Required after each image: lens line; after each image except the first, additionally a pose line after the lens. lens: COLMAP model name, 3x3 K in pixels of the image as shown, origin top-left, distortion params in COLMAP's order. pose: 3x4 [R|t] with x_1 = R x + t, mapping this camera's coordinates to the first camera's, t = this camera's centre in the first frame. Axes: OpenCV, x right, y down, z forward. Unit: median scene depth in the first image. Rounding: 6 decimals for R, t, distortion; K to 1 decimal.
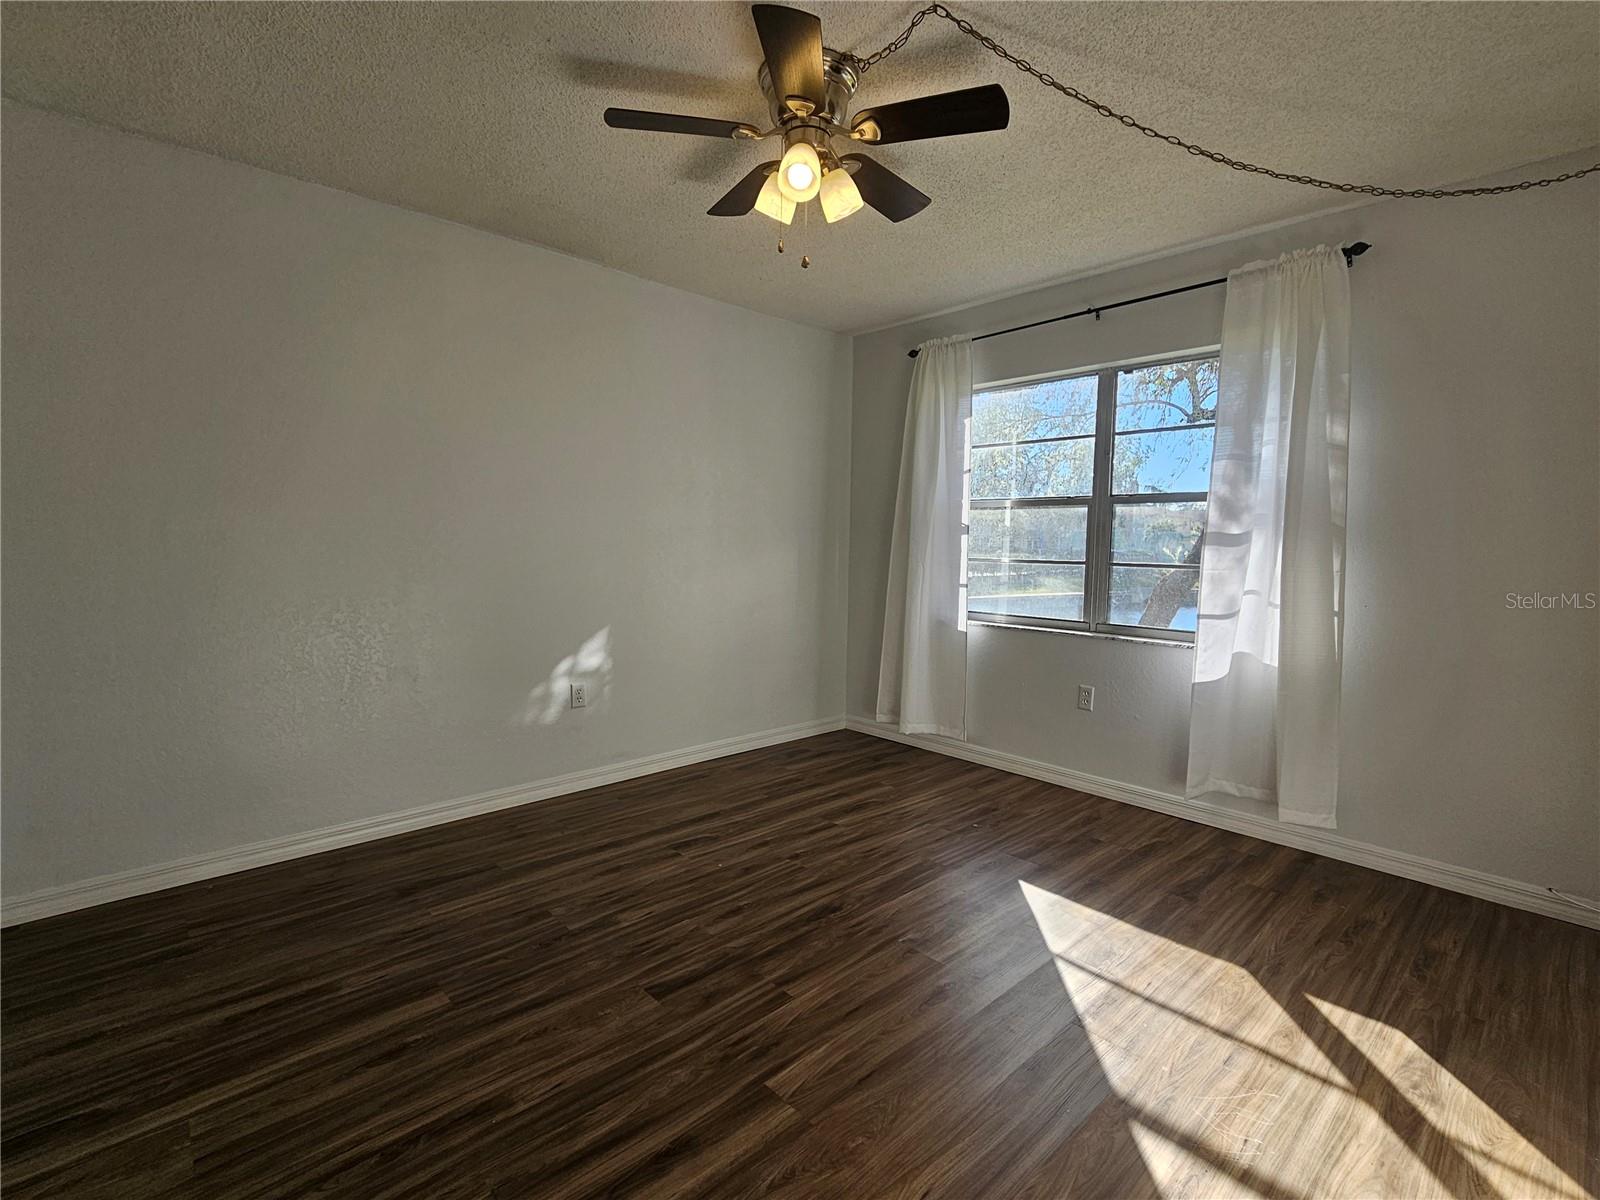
lens RADIAL K [[749.9, 0, 800.5], [0, 749.9, 601.9], [0, 0, 1]] dist [0.003180, 0.001753]
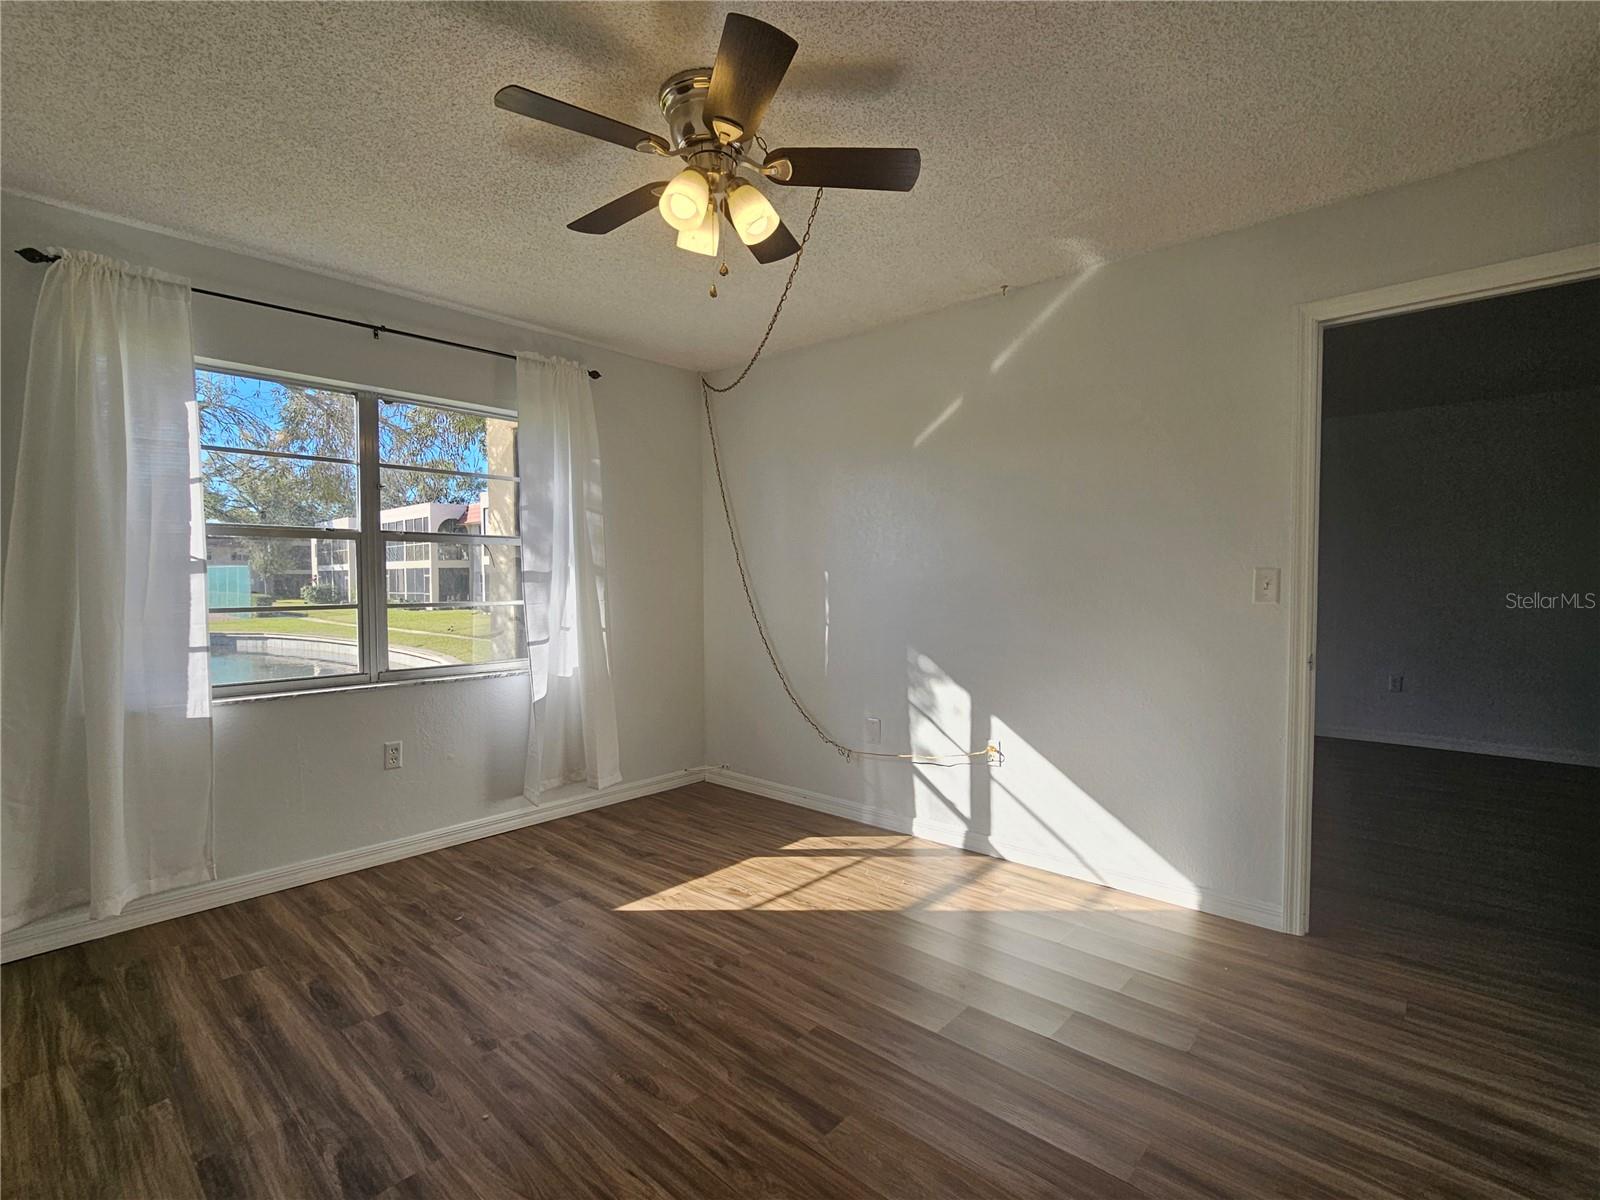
lens RADIAL K [[749.9, 0, 801.8], [0, 749.9, 596.5], [0, 0, 1]] dist [0.003180, 0.001753]
pose [[-0.075830, -0.036925, 0.996437, -0.616045], [0.083500, 0.995569, 0.043248, -0.066416], [-0.993618, 0.086482, -0.072411, 0.636416]]
